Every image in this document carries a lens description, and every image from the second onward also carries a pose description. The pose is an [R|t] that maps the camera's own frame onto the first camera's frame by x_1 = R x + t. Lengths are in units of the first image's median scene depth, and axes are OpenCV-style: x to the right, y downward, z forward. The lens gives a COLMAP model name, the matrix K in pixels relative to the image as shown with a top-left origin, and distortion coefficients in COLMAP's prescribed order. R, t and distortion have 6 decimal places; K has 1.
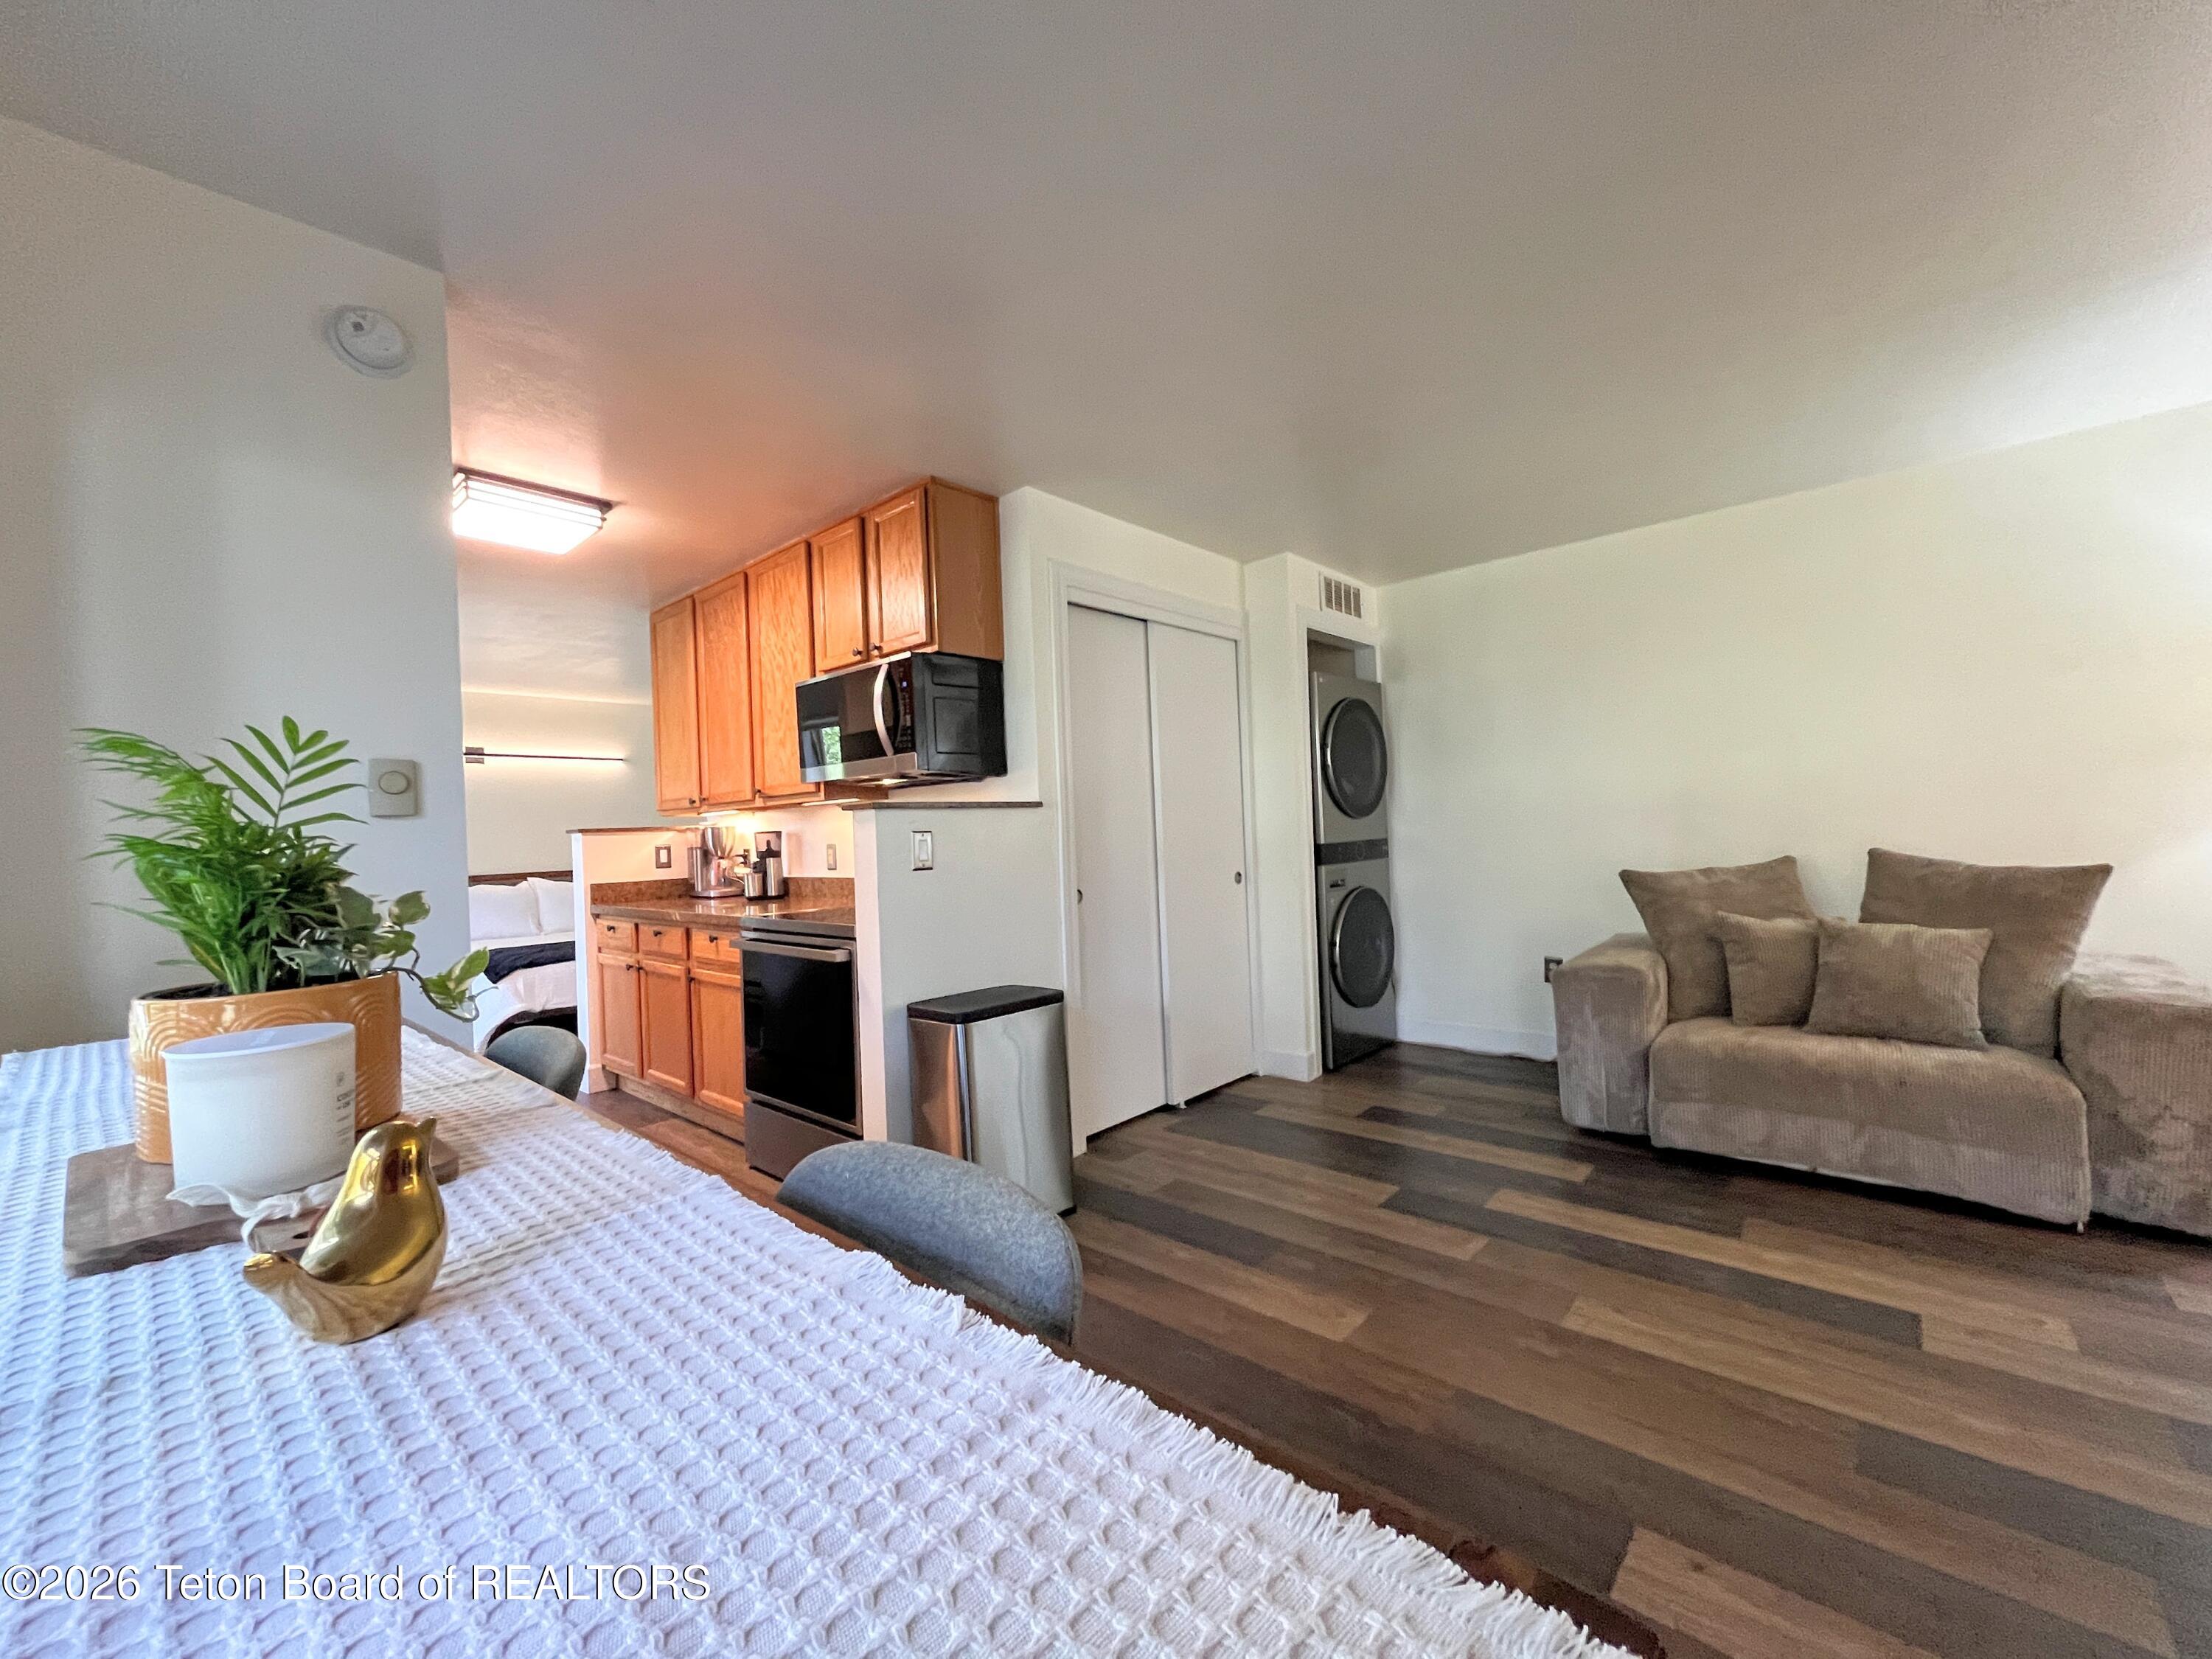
lens RADIAL K [[891.0, 0, 1106.0], [0, 891.0, 829.5], [0, 0, 1]] dist [-0.006598, -0.000423]
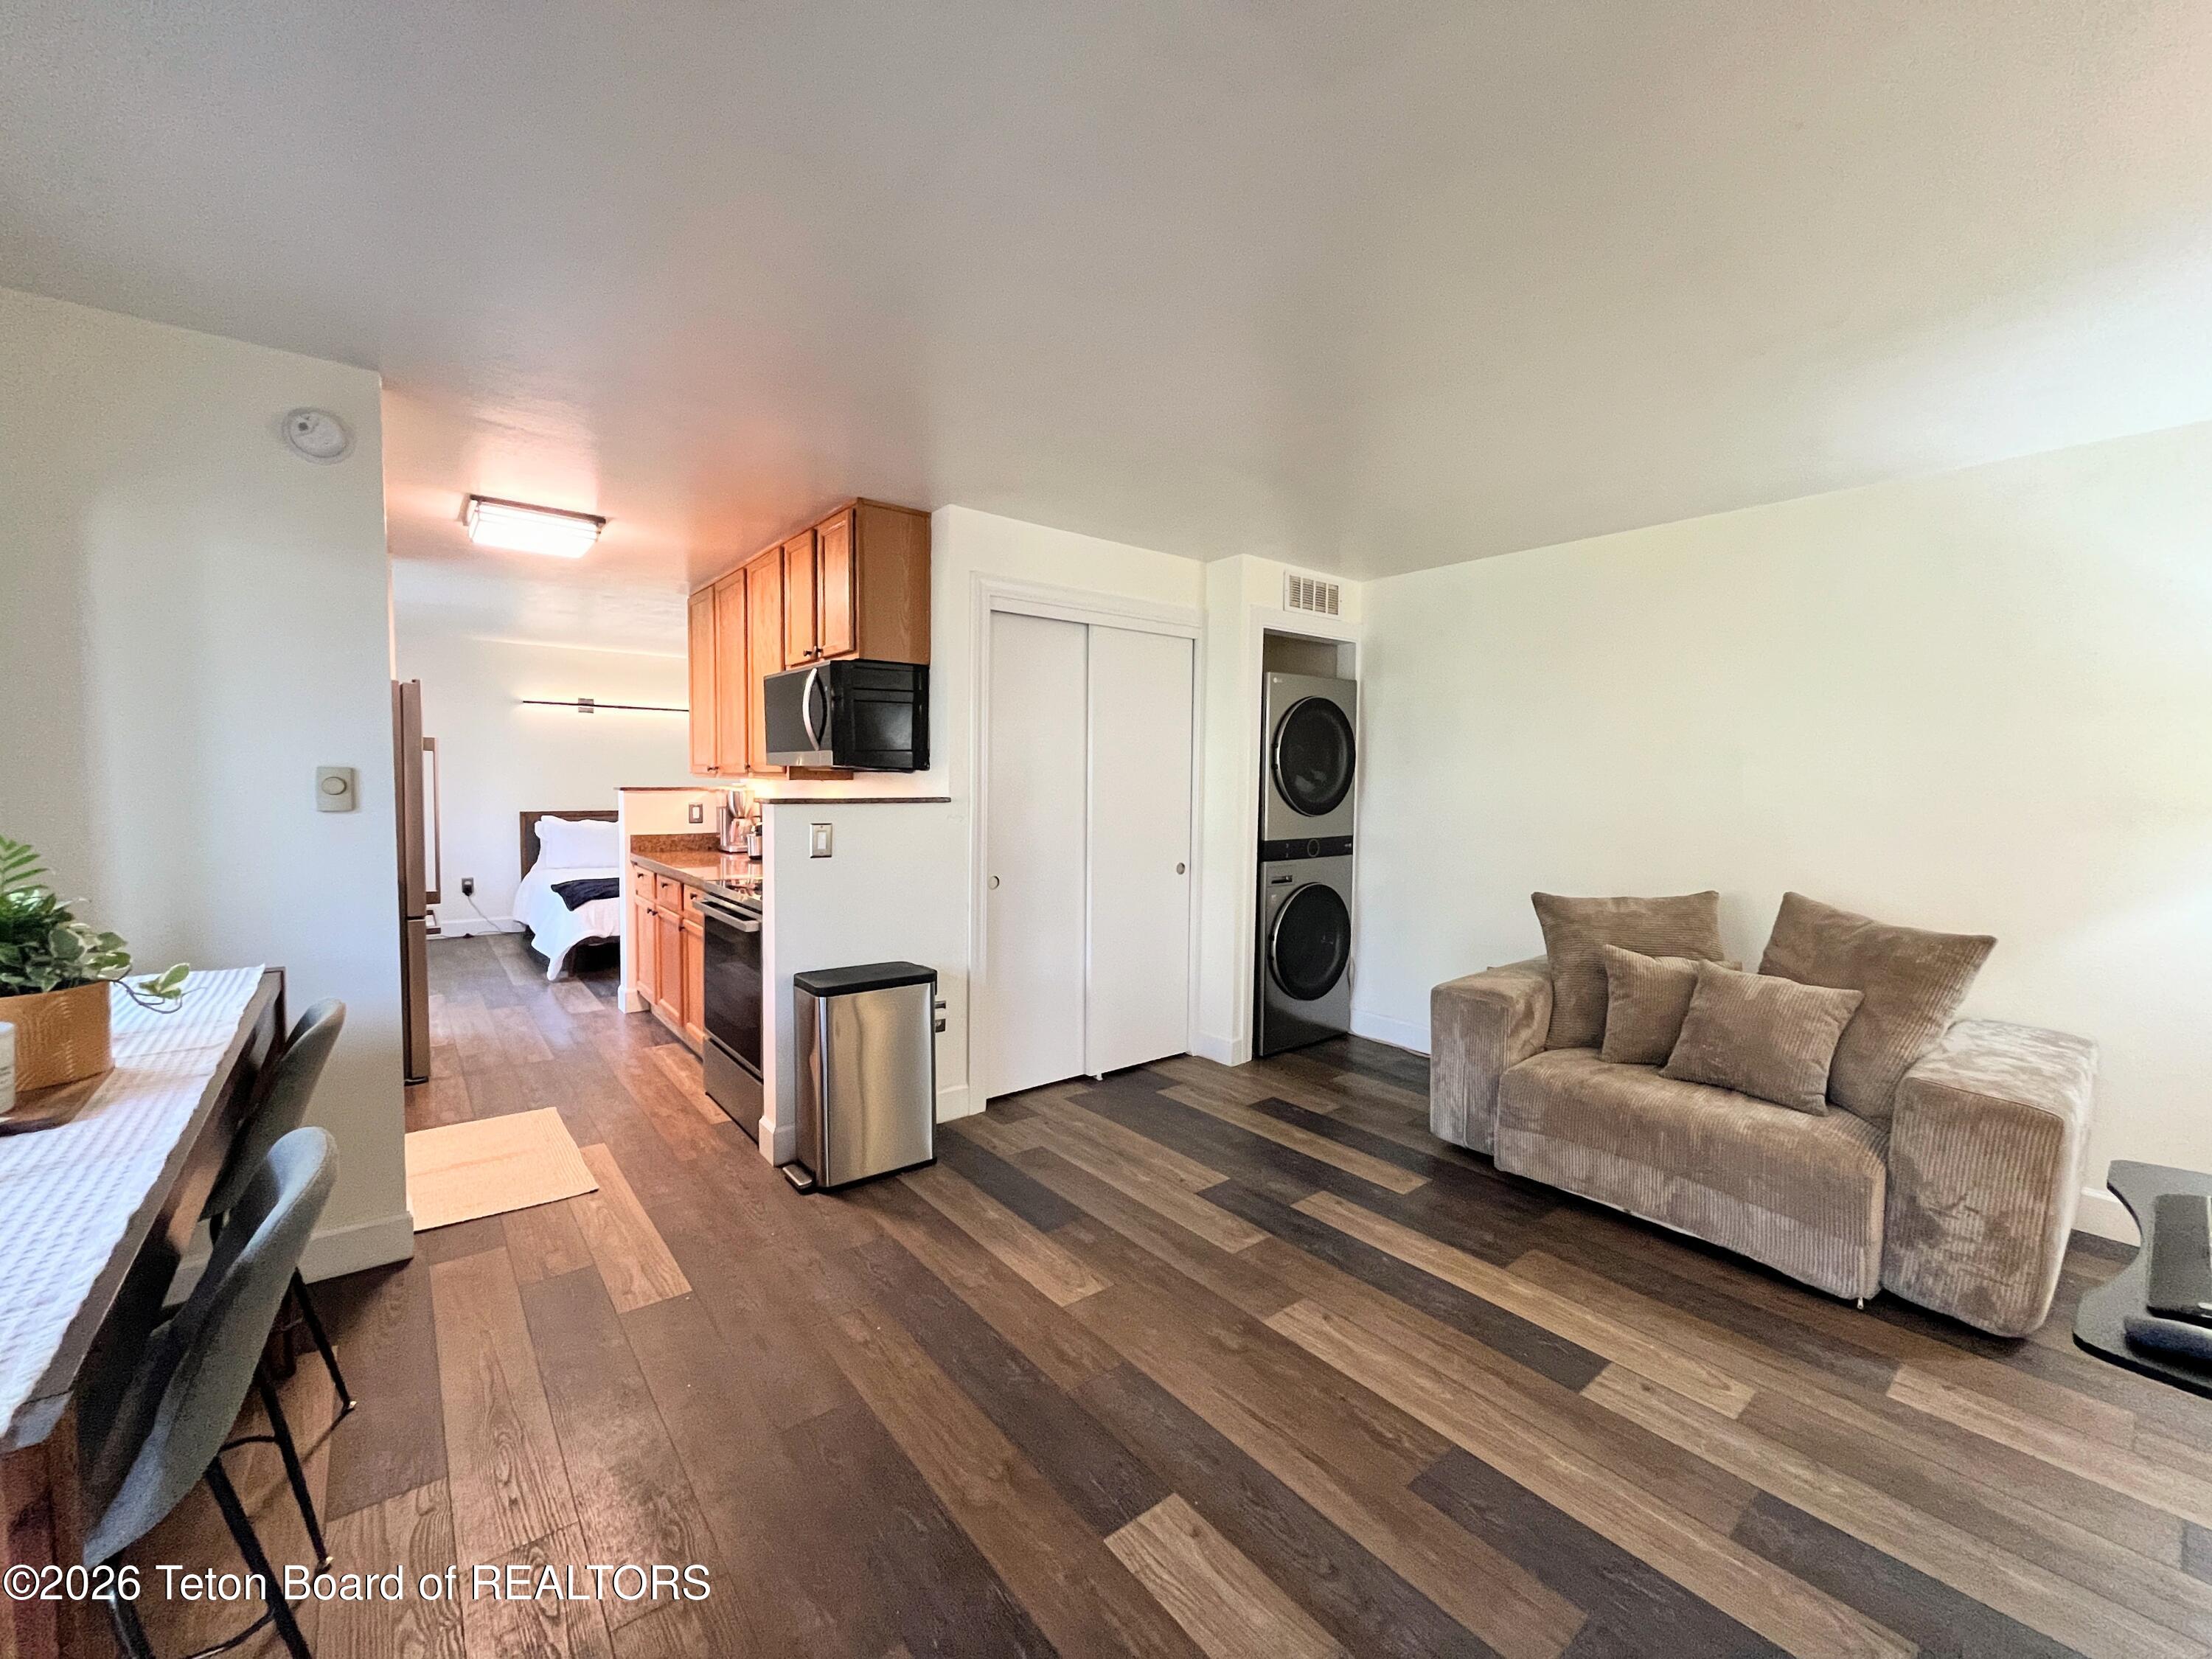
lens RADIAL K [[891.0, 0, 1106.0], [0, 891.0, 829.5], [0, 0, 1]] dist [-0.006598, -0.000423]
pose [[0.986060, 0.059331, -0.155452, 0.287518], [-0.049543, 0.996582, 0.066098, -0.073158], [0.158842, -0.057475, 0.985630, -0.056069]]
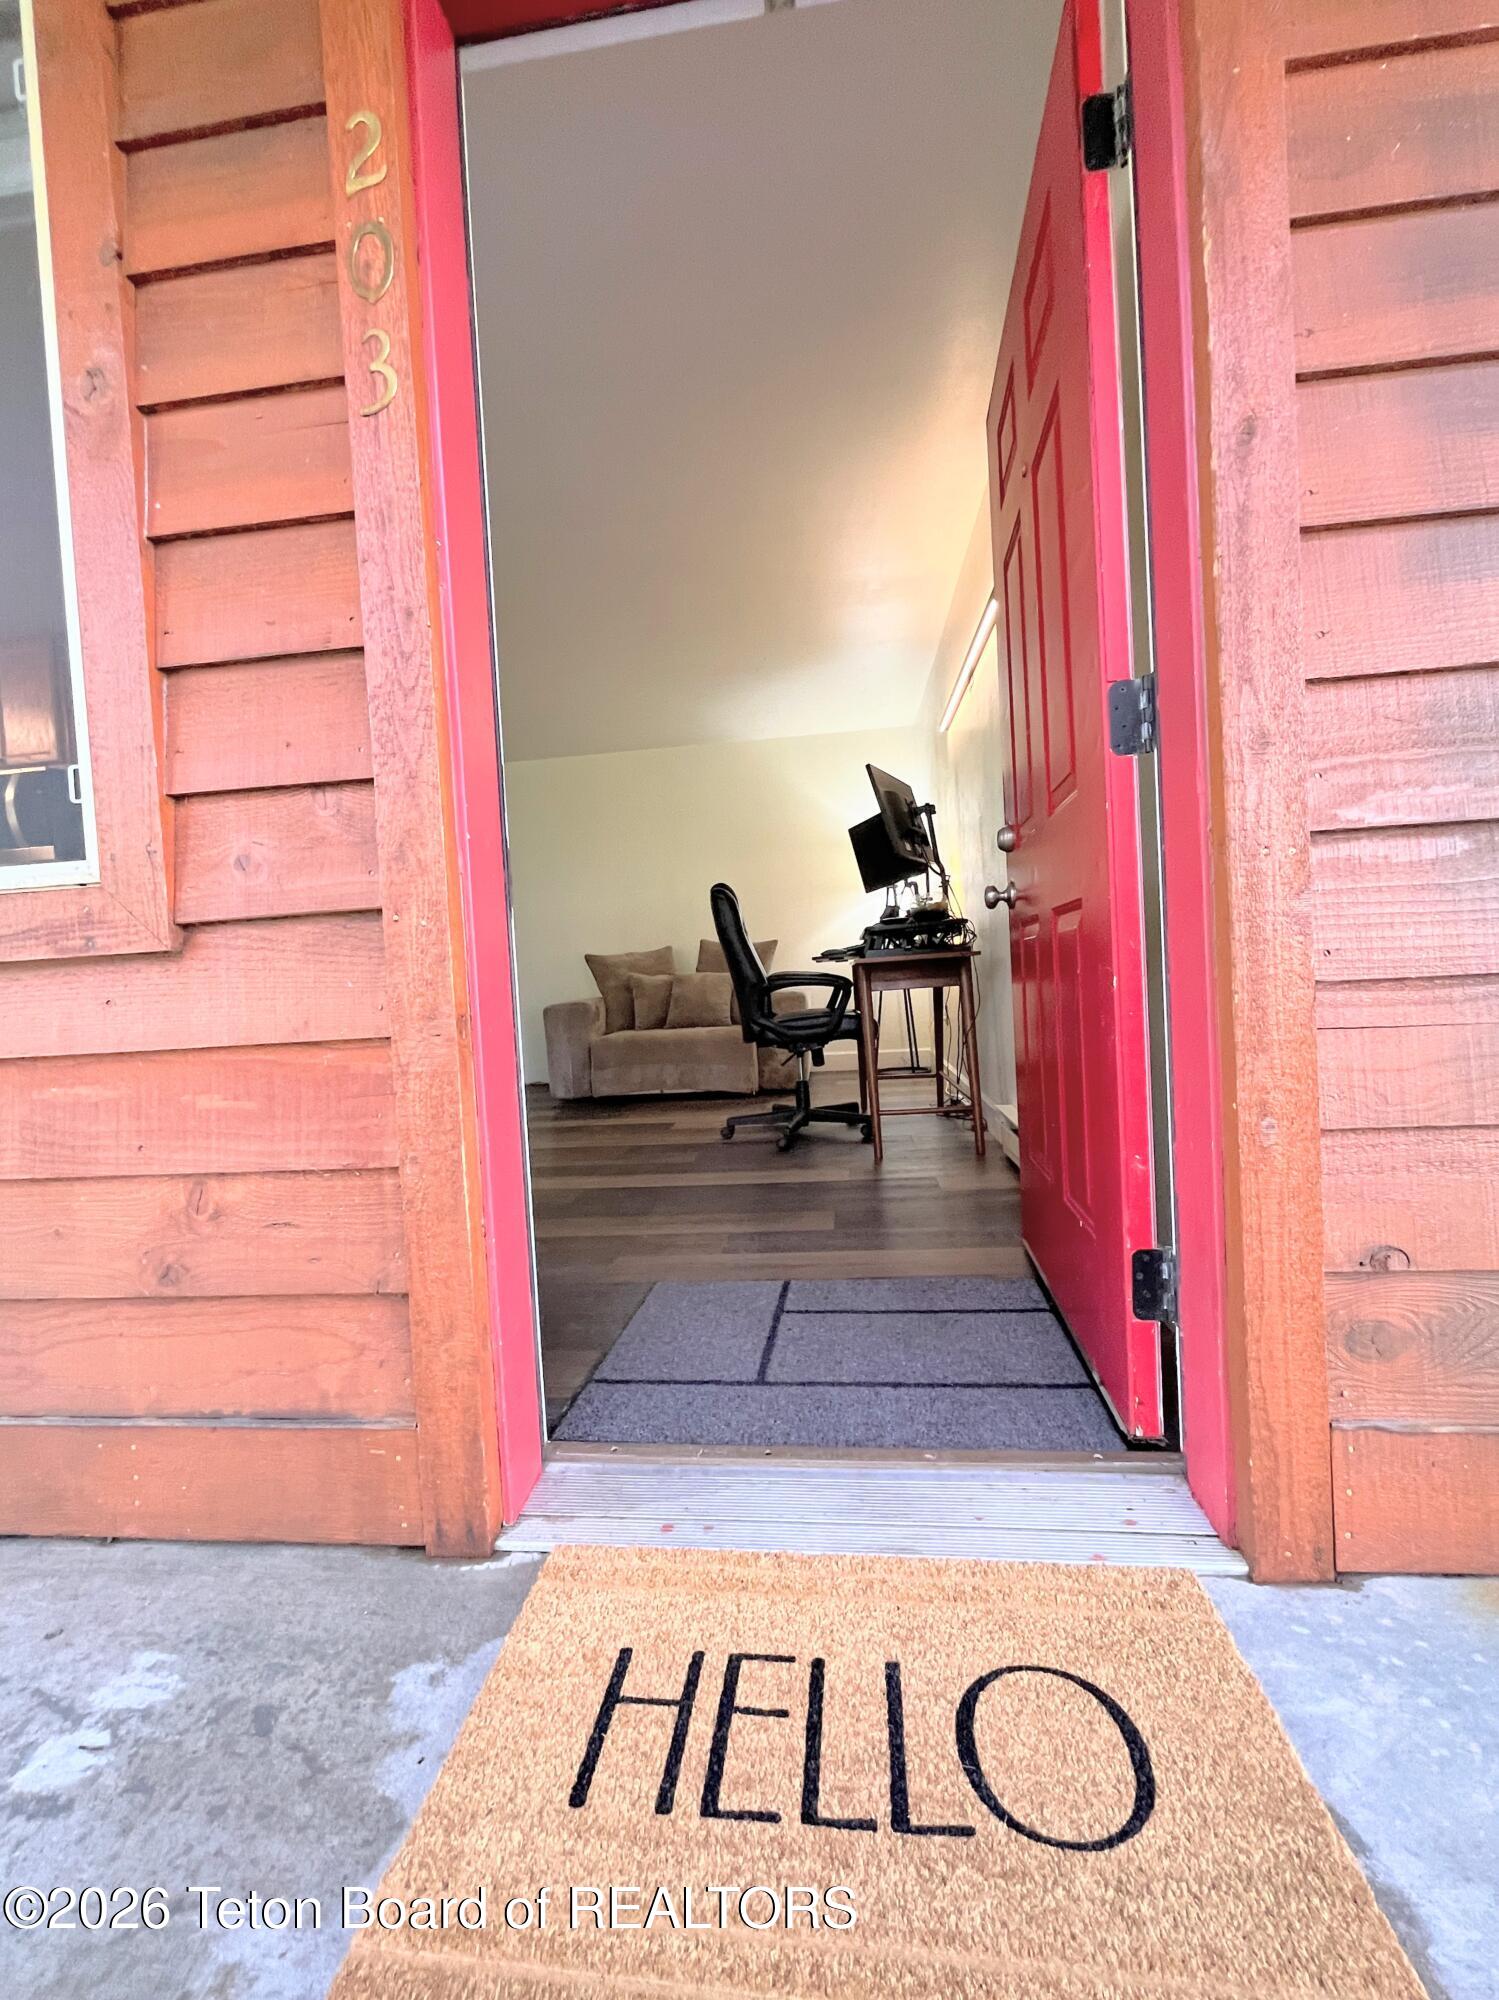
lens RADIAL K [[805.6, 0, 749.5], [0, 805.6, 1000.0], [0, 0, 1]] dist [-0.006598, -0.000423]
pose [[0.814236, -0.024003, 0.580038, -0.073962], [0.016989, 0.999702, 0.017522, 0.124517], [-0.580286, -0.004413, 0.814401, -0.497244]]
